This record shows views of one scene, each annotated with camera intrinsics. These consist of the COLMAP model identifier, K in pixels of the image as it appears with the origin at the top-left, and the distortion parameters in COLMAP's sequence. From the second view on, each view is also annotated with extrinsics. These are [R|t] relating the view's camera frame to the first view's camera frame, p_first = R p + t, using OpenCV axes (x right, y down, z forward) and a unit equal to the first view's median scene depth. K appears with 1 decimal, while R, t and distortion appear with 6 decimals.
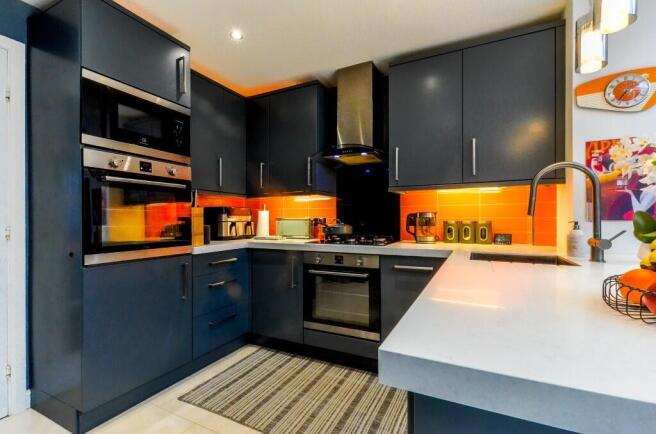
lens RADIAL K [[295.3, 0, 332.6], [0, 295.3, 220.1], [0, 0, 1]] dist [0.016496, -0.014320]
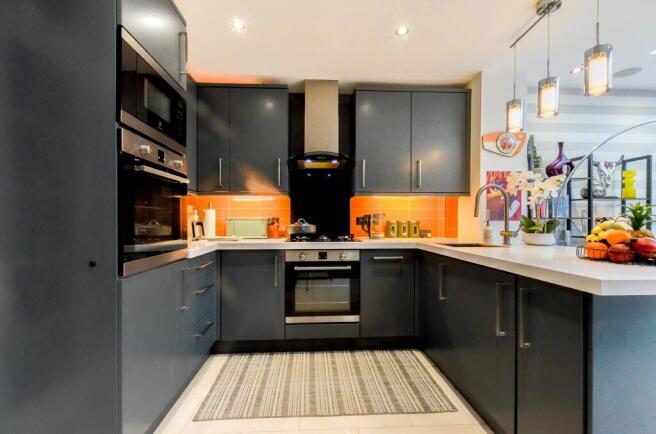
lens RADIAL K [[295.3, 0, 332.6], [0, 295.3, 220.1], [0, 0, 1]] dist [0.016496, -0.014320]
pose [[0.868146, 0.002083, 0.496305, -0.514717], [-0.001917, 0.999998, -0.000844, 0.001873], [-0.496306, -0.000219, 0.868148, 0.019186]]
